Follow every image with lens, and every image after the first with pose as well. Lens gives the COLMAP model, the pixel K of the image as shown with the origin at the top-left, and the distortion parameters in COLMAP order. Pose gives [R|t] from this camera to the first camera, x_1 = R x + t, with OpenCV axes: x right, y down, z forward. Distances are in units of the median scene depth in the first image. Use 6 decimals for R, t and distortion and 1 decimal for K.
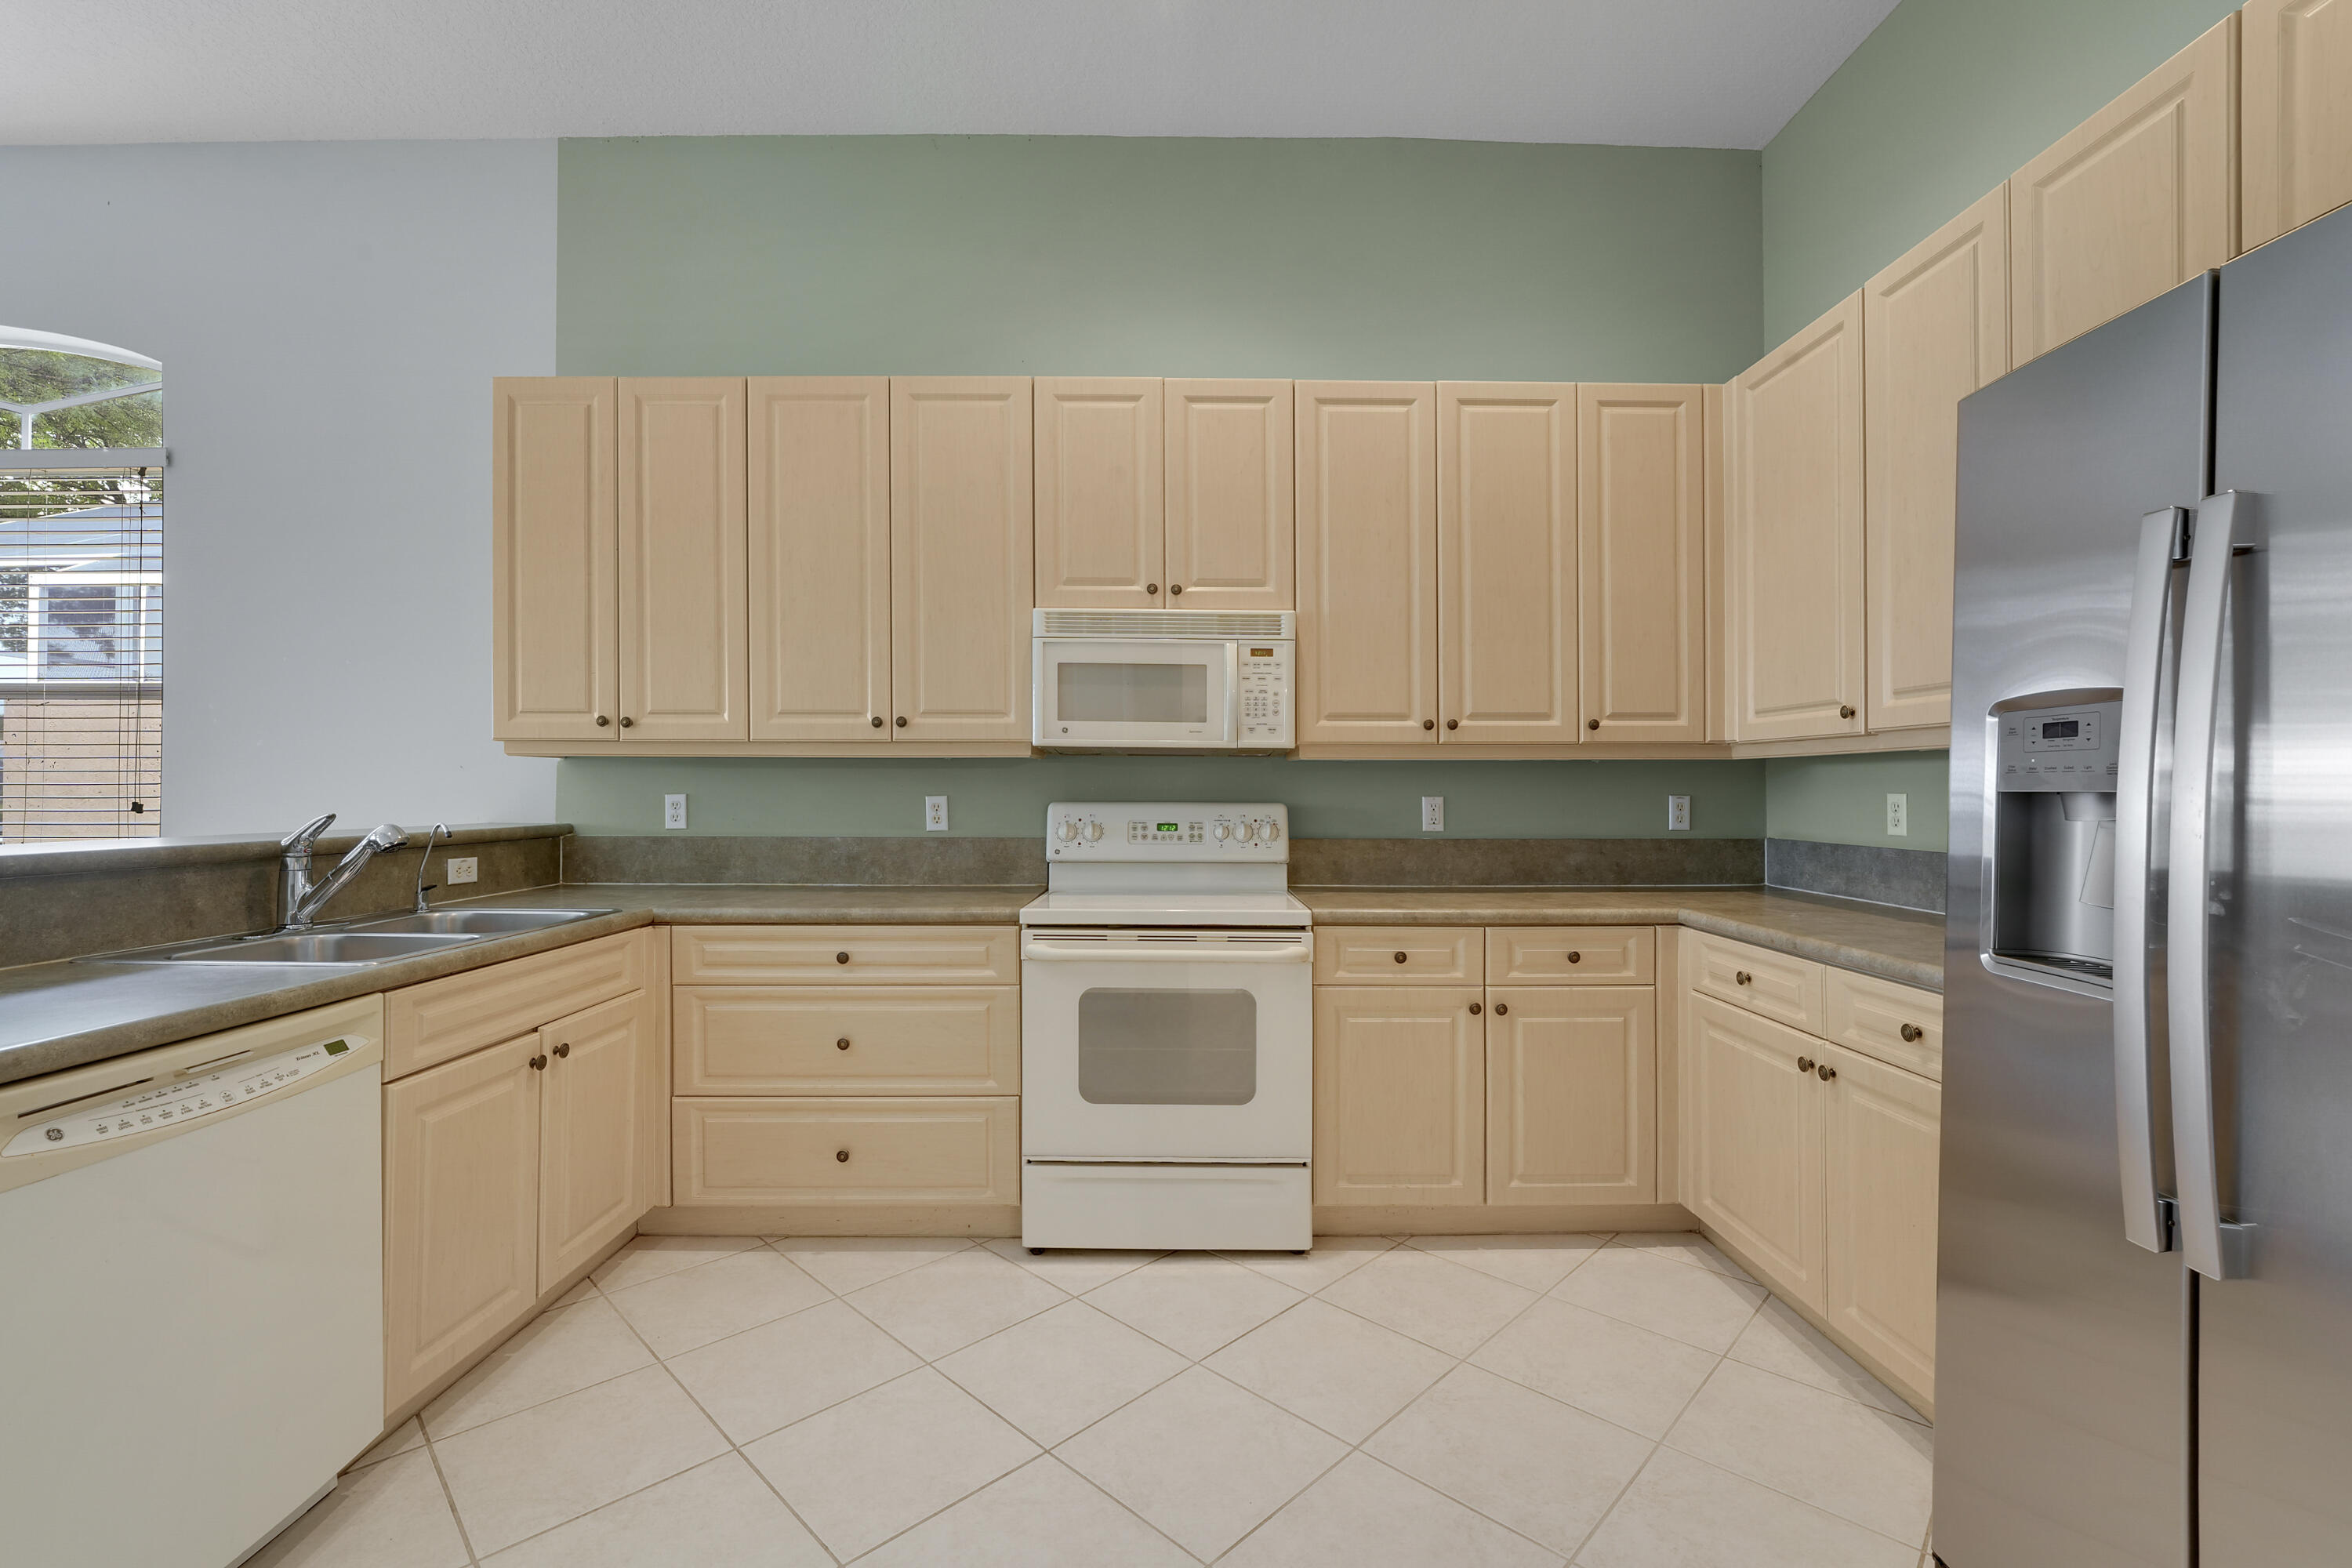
lens RADIAL K [[1048.4, 0, 1171.6], [0, 1048.4, 792.7], [0, 0, 1]] dist [-0.020120, -0.000001]
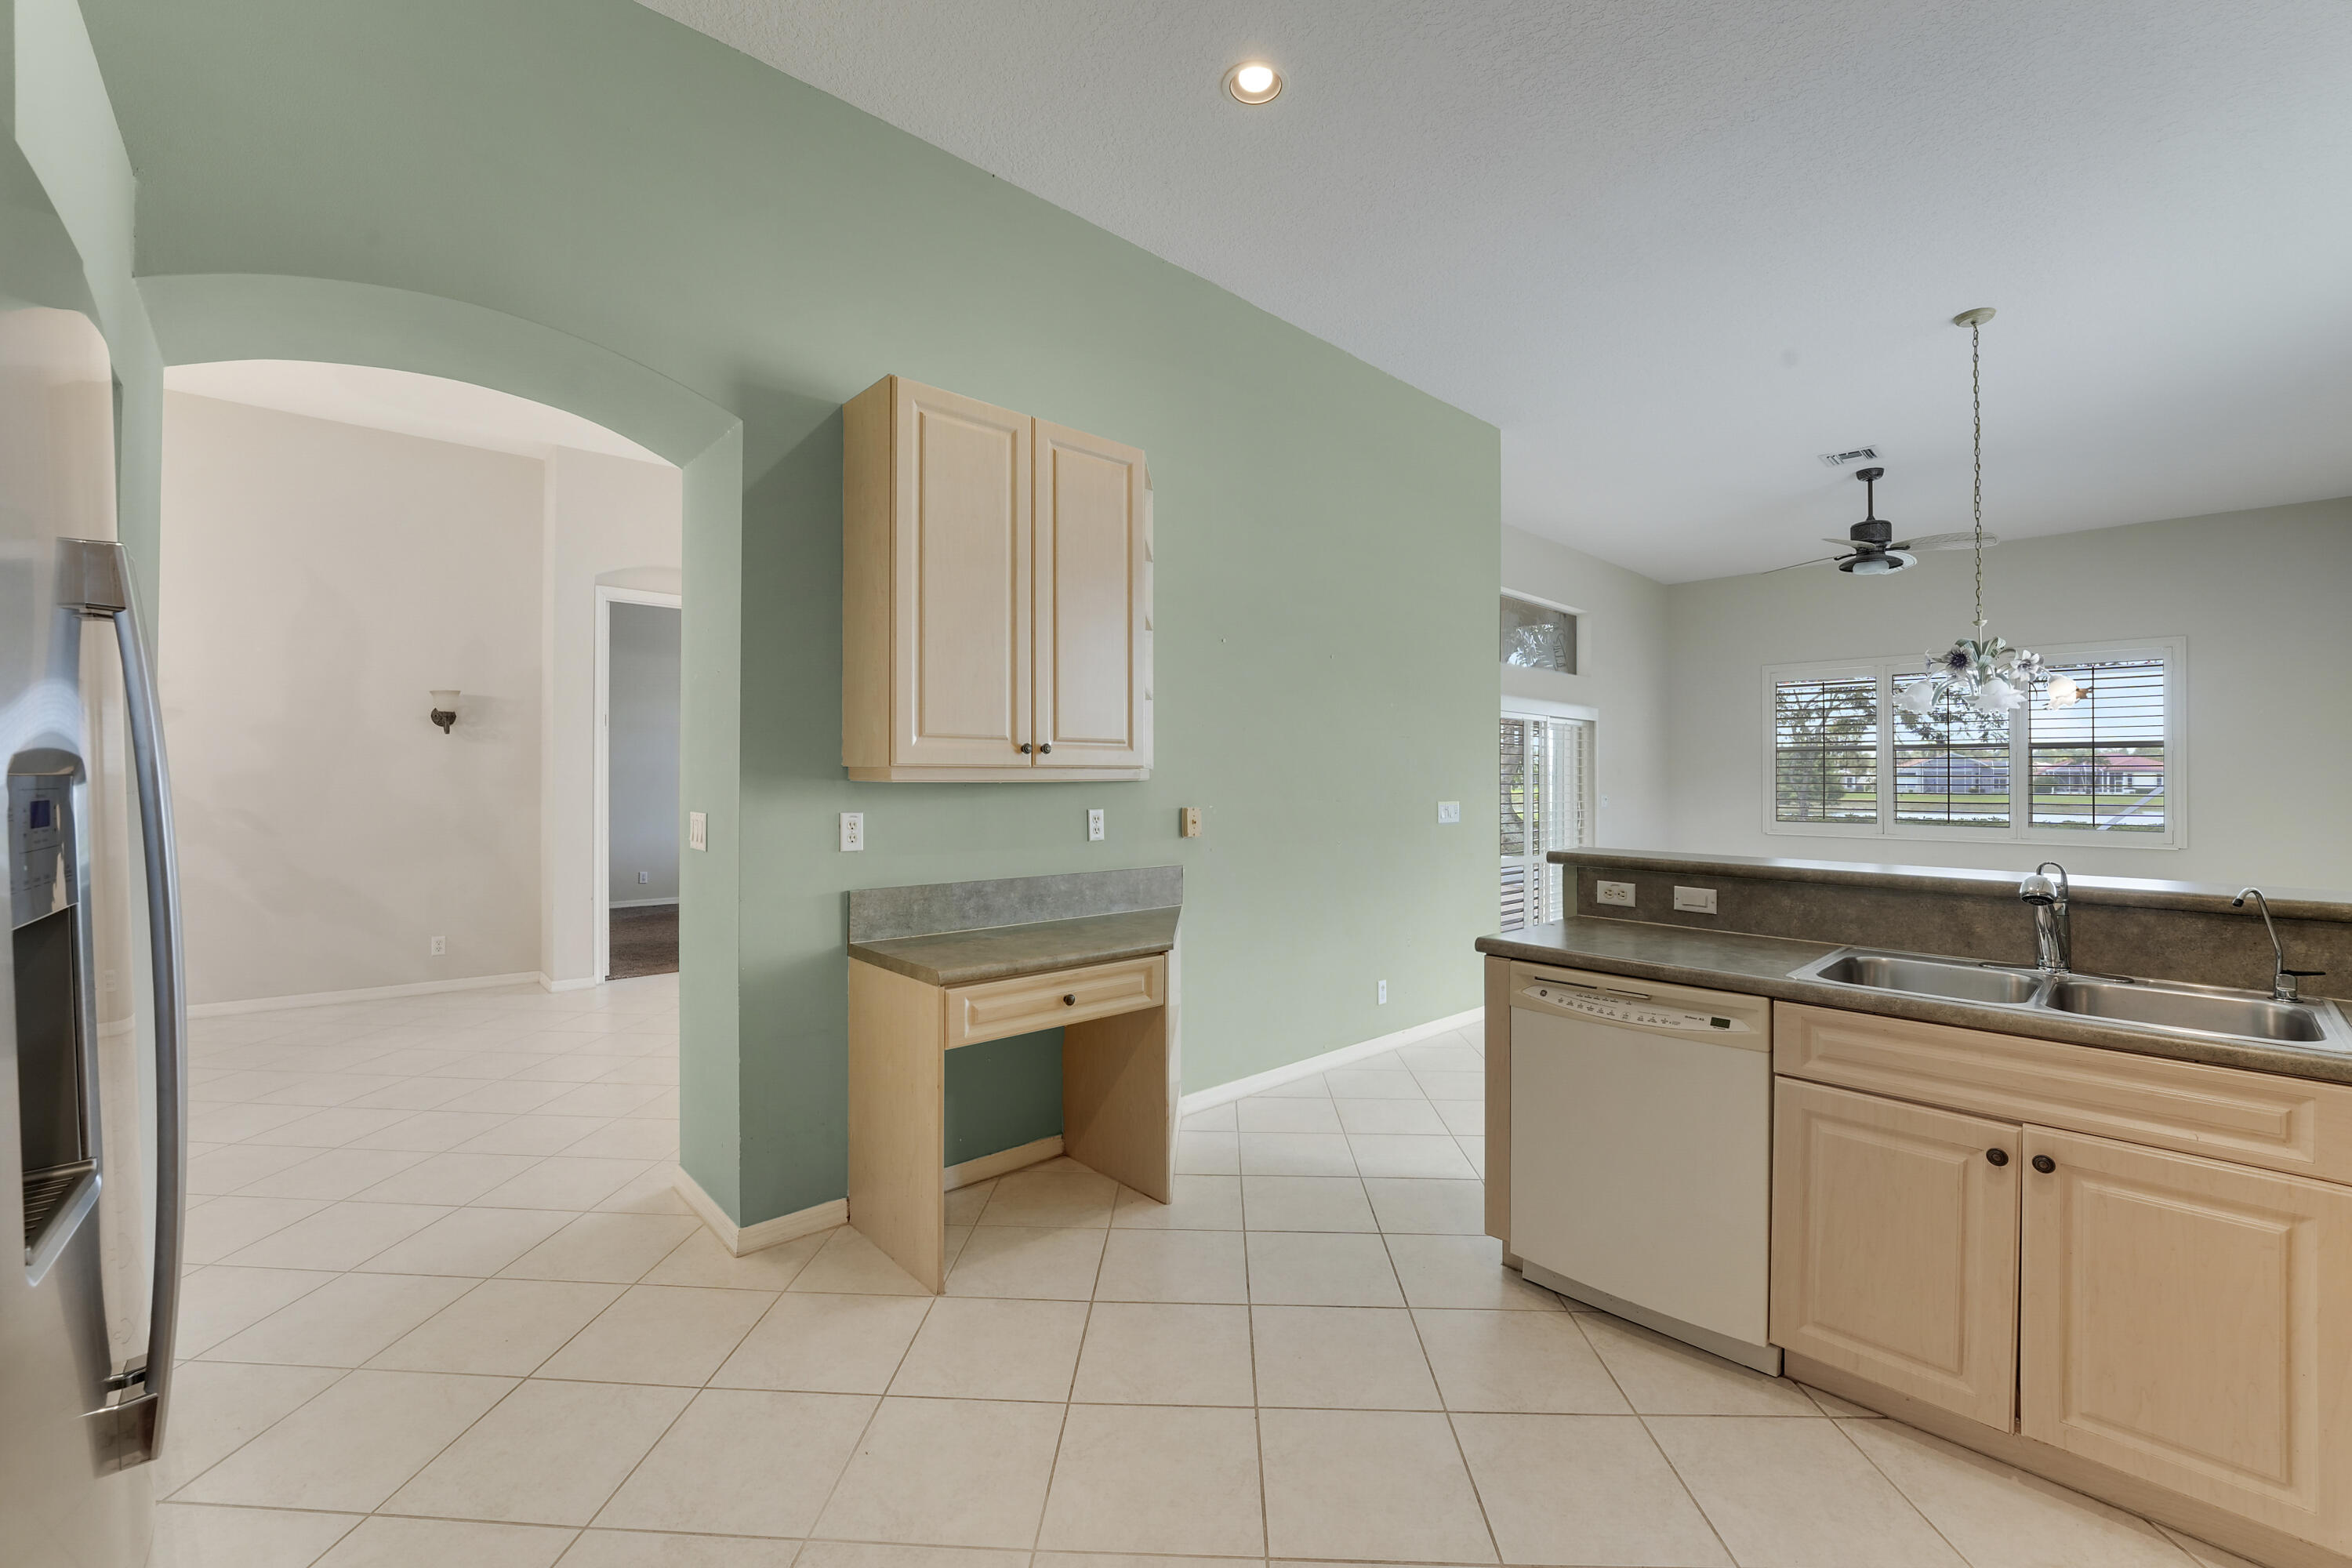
lens RADIAL K [[956.8, 0, 1178.9], [0, 956.8, 780.9], [0, 0, 1]] dist [-0.016458, 0.000448]
pose [[-0.741223, -0.007278, -0.671219, 0.323995], [-0.007583, 0.999968, -0.002469, -0.036829], [0.671216, 0.003260, -0.741255, 0.826550]]
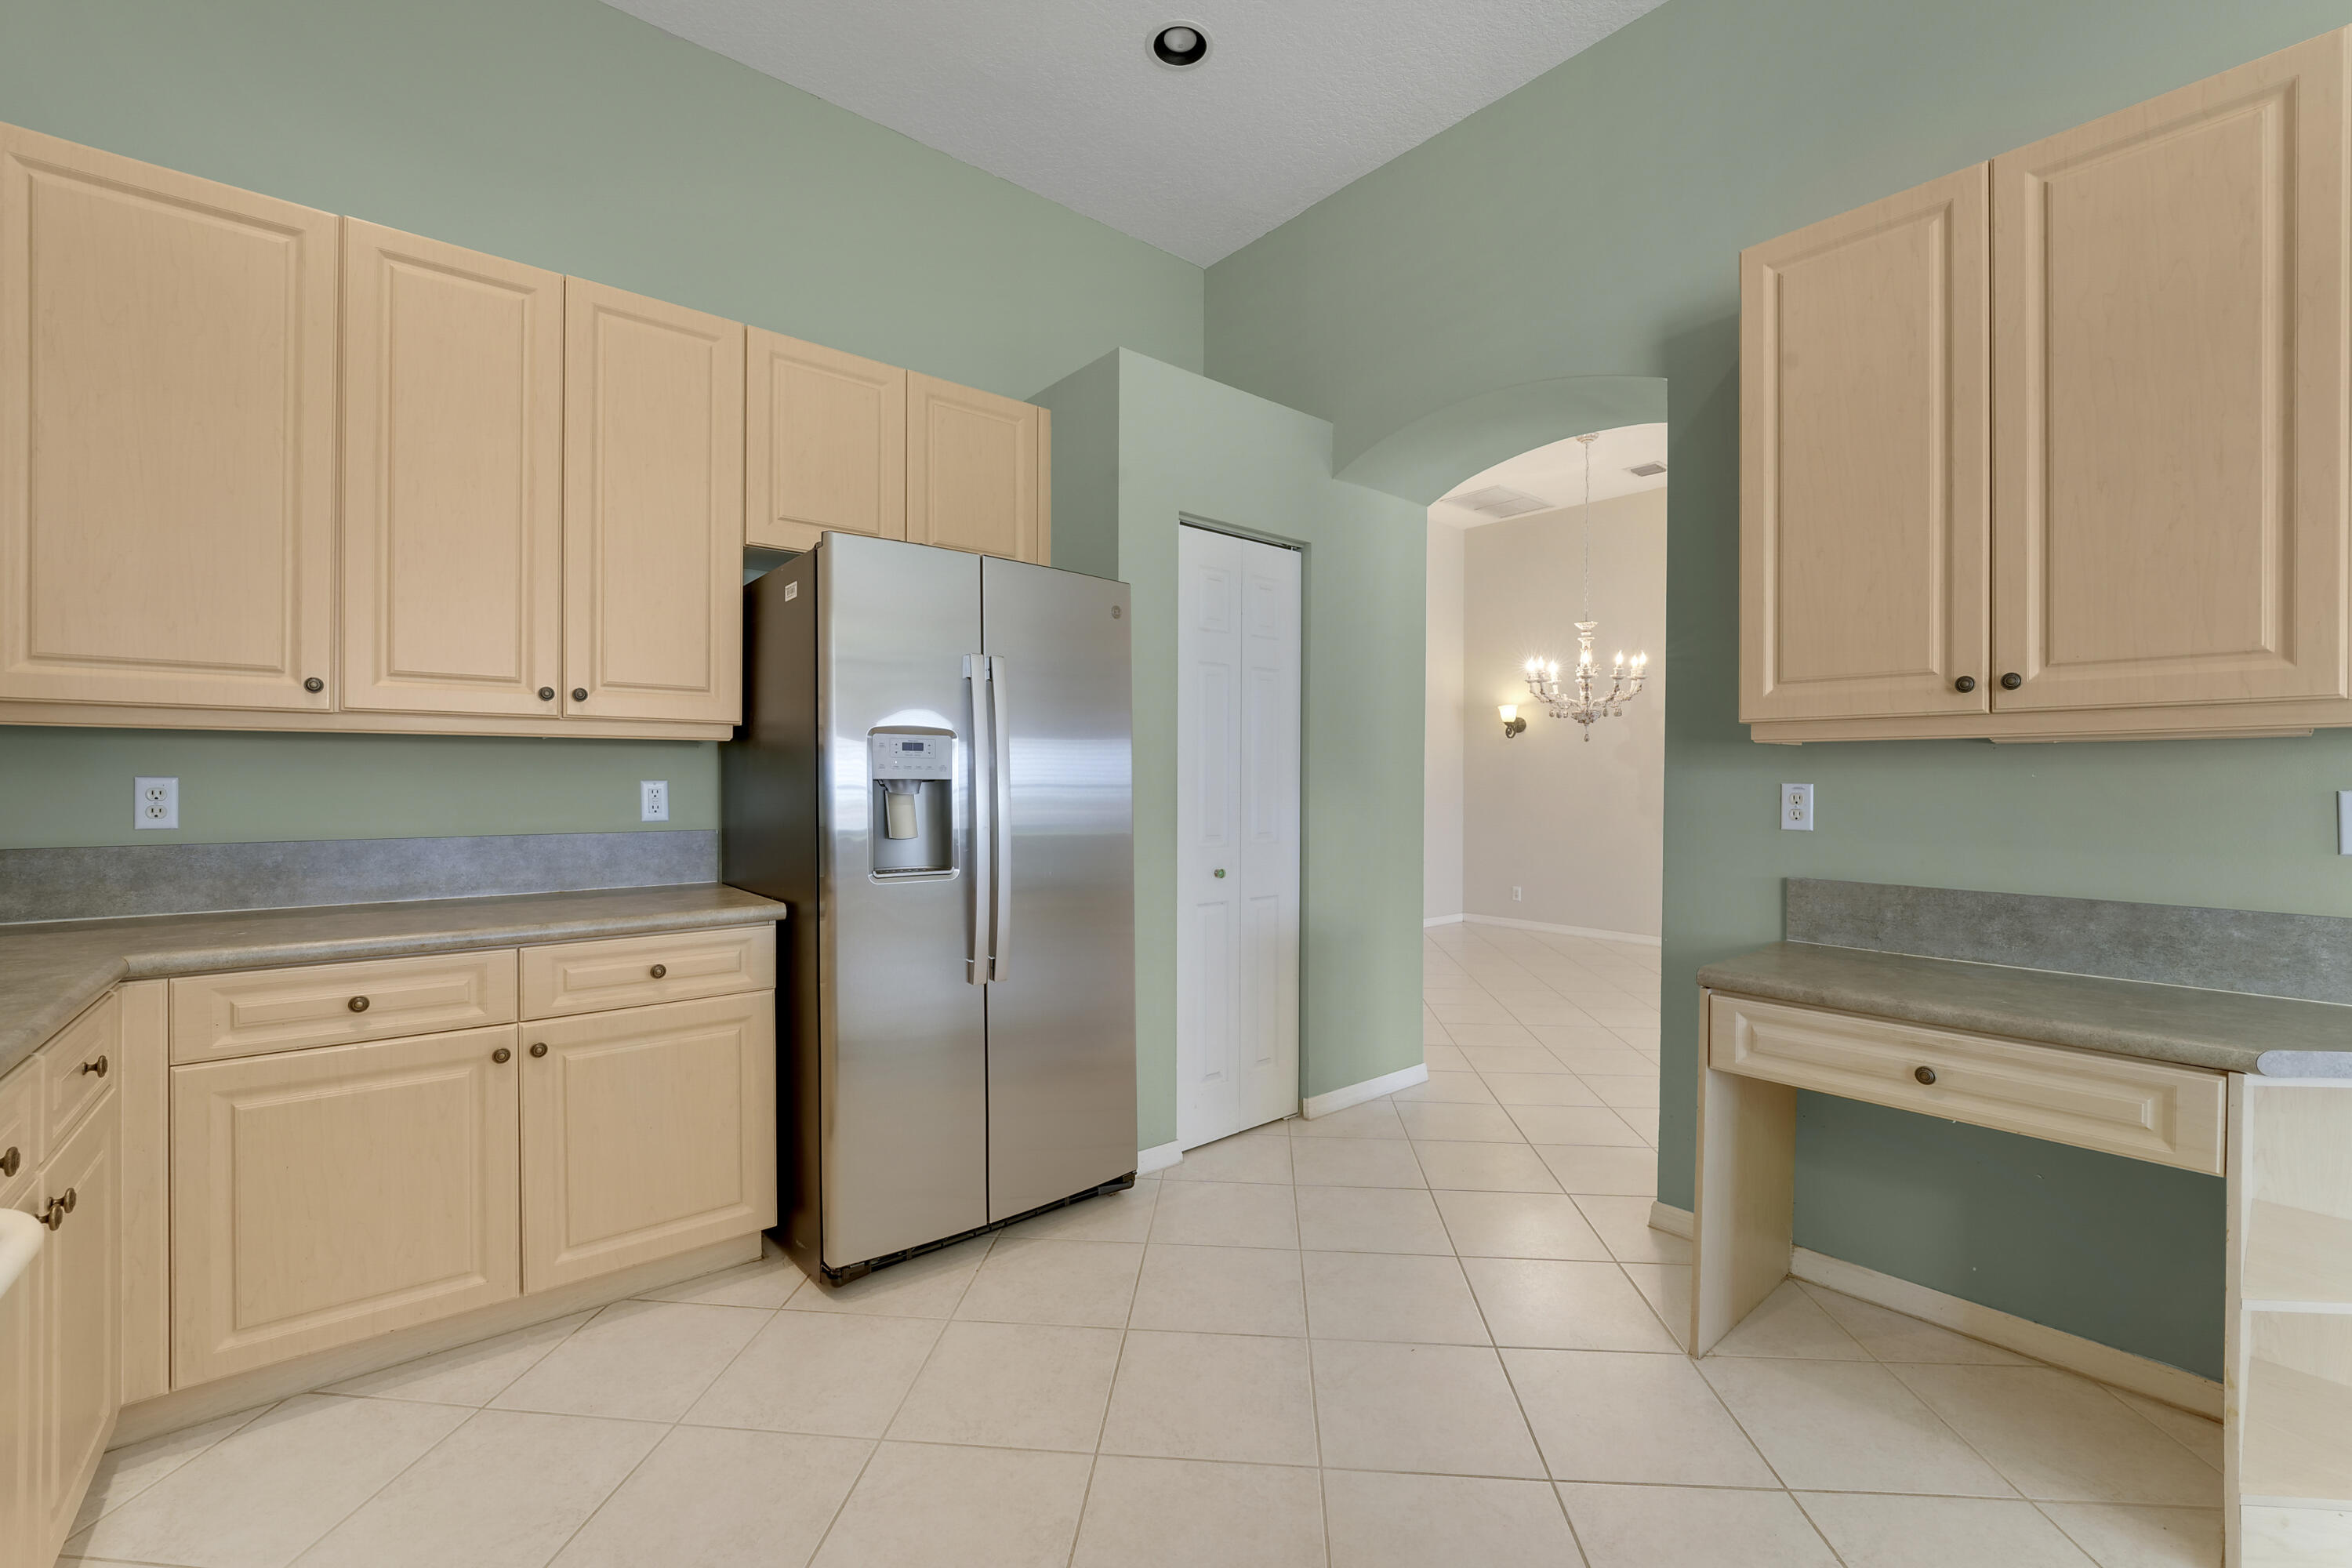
lens RADIAL K [[977.7, 0, 1177.6], [0, 977.7, 787.6], [0, 0, 1]] dist [-0.024879, -0.000144]
pose [[-0.647267, -0.019189, 0.762021, -0.358067], [-0.009419, 0.999808, 0.017176, -0.010196], [-0.762205, 0.003940, -0.647324, 0.805136]]
